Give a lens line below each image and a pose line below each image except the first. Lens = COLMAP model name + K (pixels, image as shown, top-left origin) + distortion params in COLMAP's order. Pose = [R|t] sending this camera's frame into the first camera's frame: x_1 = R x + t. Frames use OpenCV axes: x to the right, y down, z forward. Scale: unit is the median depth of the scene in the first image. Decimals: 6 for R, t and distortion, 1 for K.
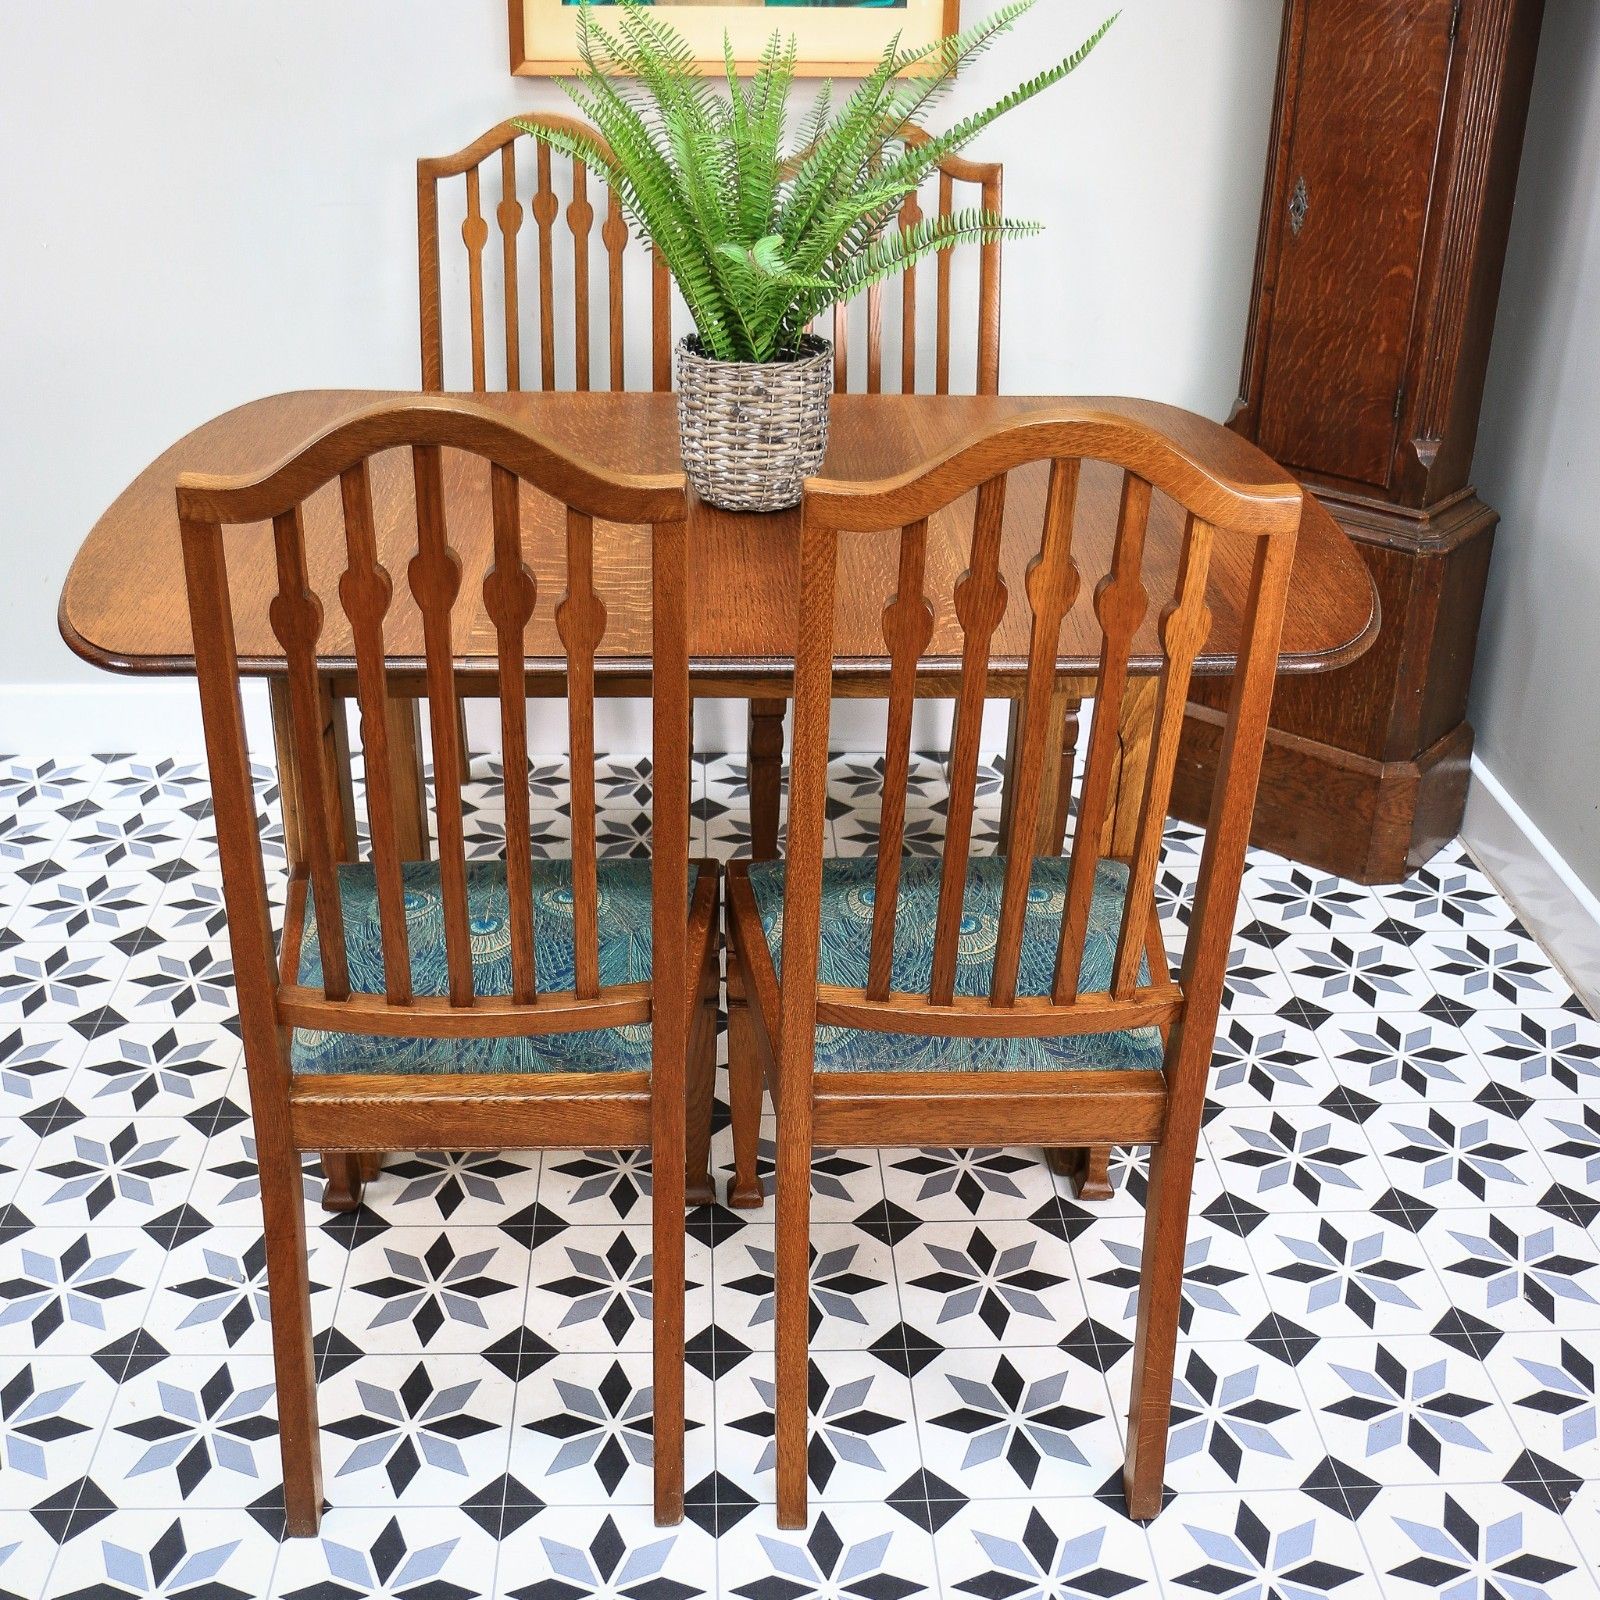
lens RADIAL K [[1871.4, 0, 797.9], [0, 1871.4, 679.7], [0, 0, 1]] dist [-0.033196, -0.064011]
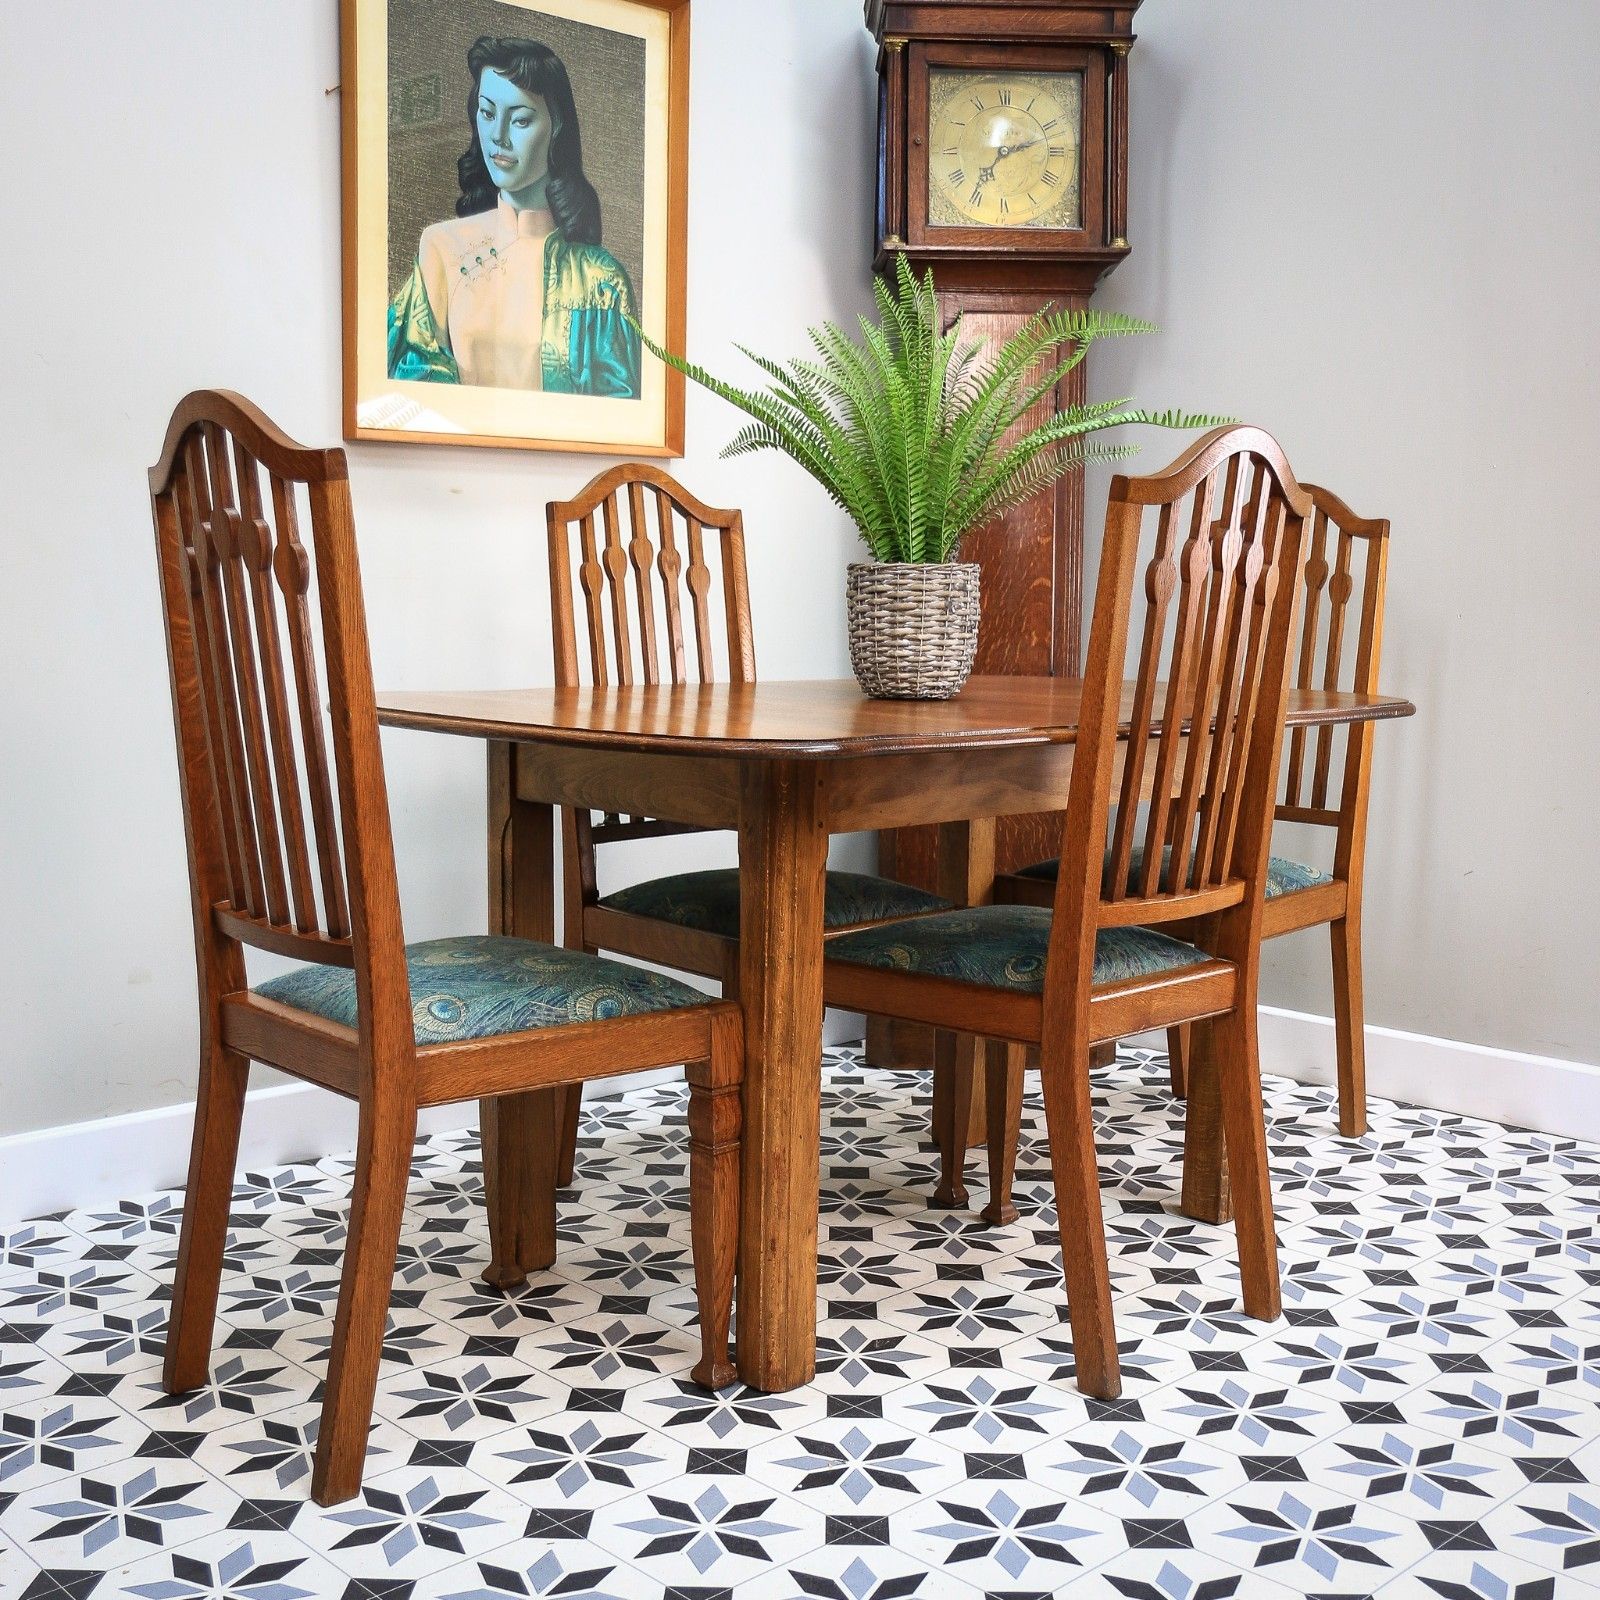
lens RADIAL K [[1910.8, 0, 761.7], [0, 1910.8, 800.8], [0, 0, 1]] dist [-0.089412, 0.063073]
pose [[0.764495, -0.082155, 0.639373, -0.718058], [0.267721, 0.942726, -0.198980, 0.146515], [-0.586407, 0.323293, 0.742704, 0.155102]]
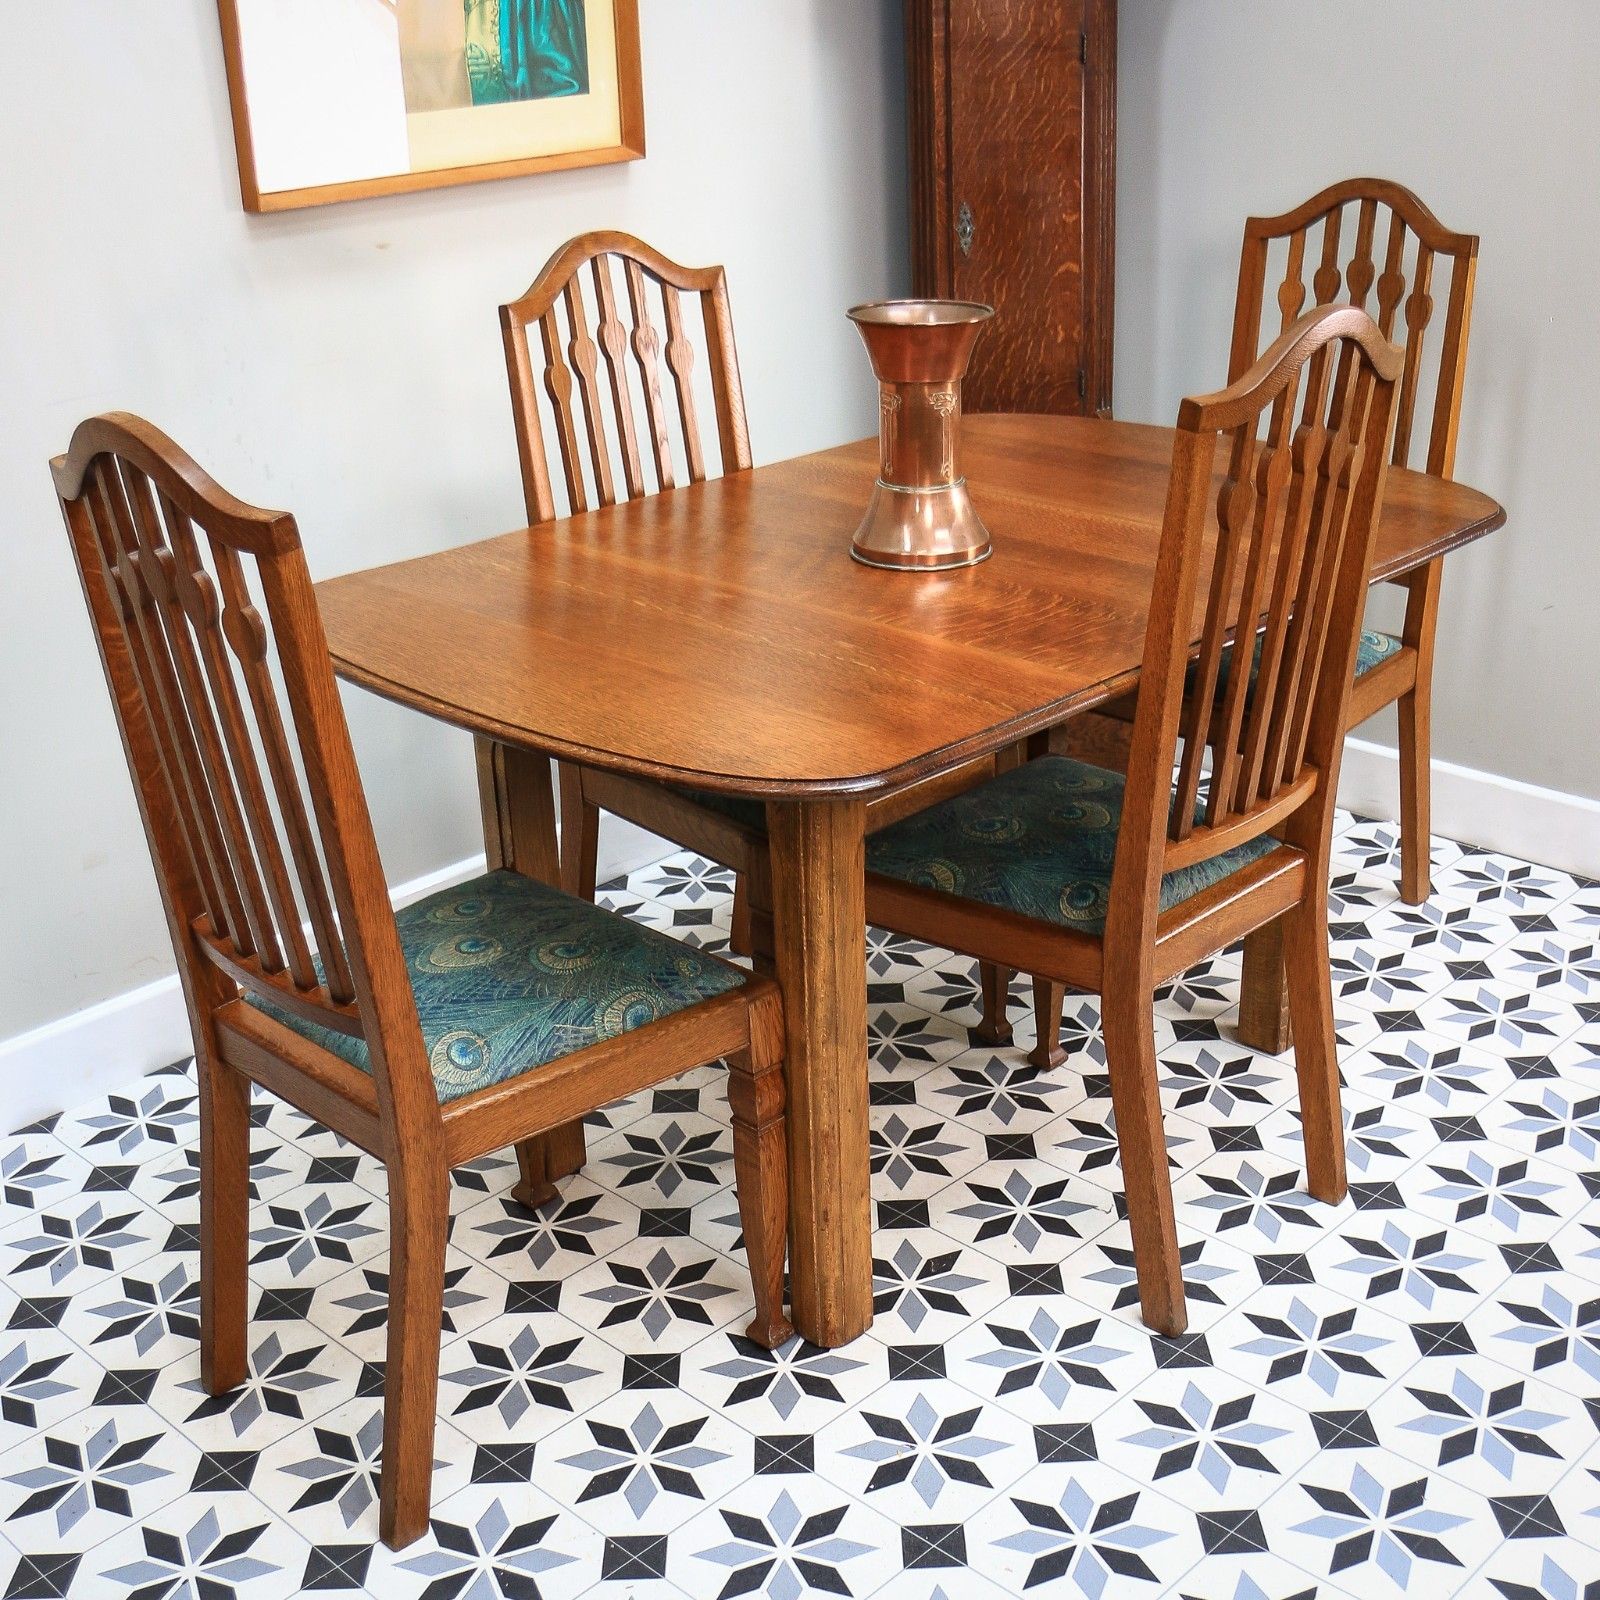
lens RADIAL K [[2114.4, 0, 797.4], [0, 2114.4, 826.9], [0, 0, 1]] dist [-0.087120, 0.055781]
pose [[0.733332, -0.307844, 0.606181, -0.691521], [0.323035, 0.942310, 0.087750, -0.062852], [-0.598224, 0.131467, 0.790471, 0.123331]]
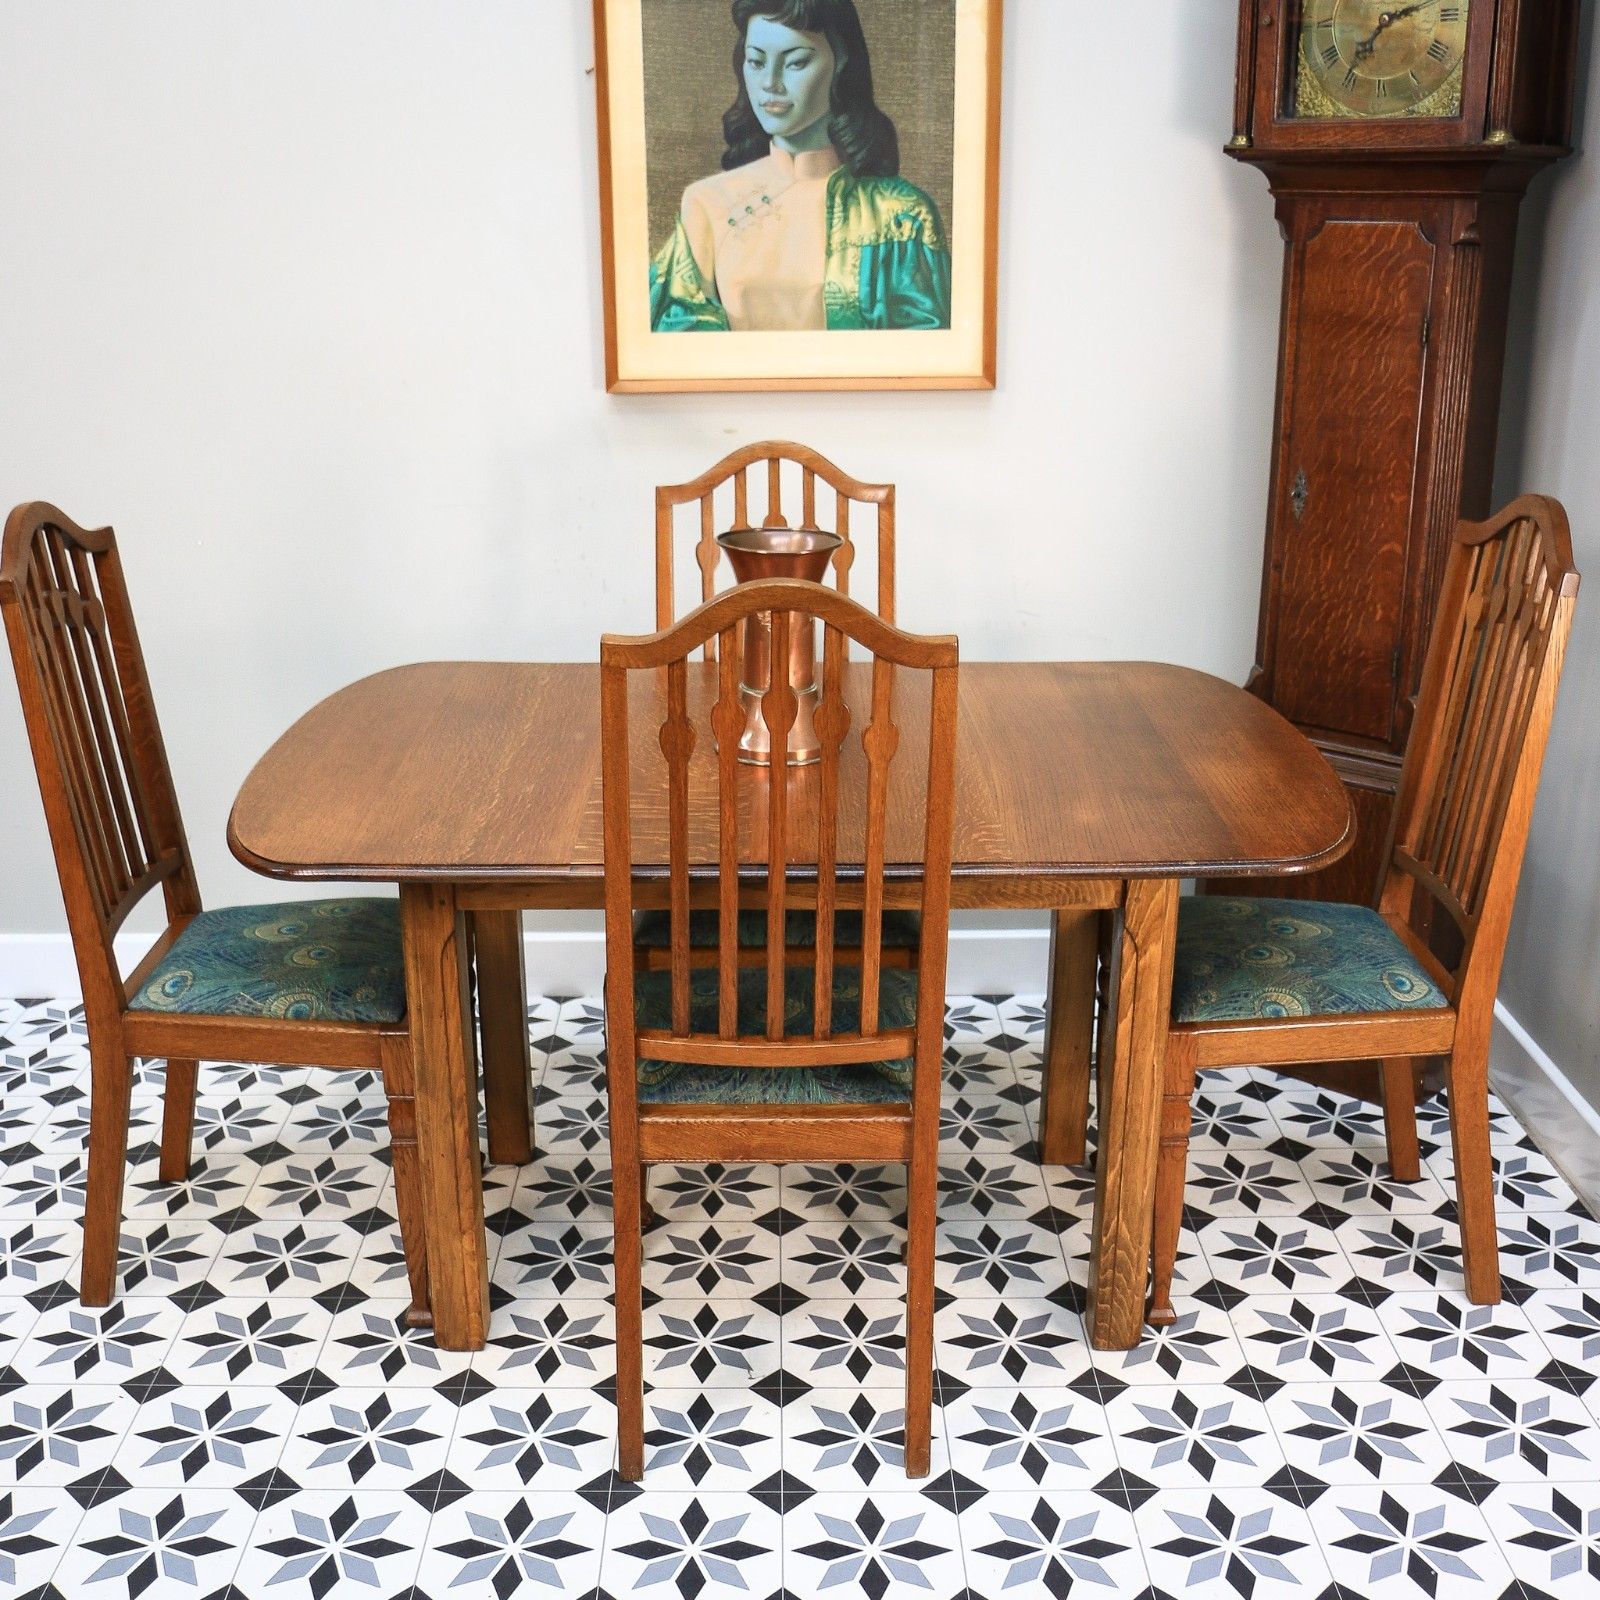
lens RADIAL K [[1837.6, 0, 746.9], [0, 1837.6, 770.8], [0, 0, 1]] dist [-0.108493, 0.048096]
pose [[0.997896, -0.007332, -0.064426, 0.004970], [-0.000224, 0.993191, -0.116496, 0.042003], [0.064841, 0.116265, 0.991099, -0.095163]]
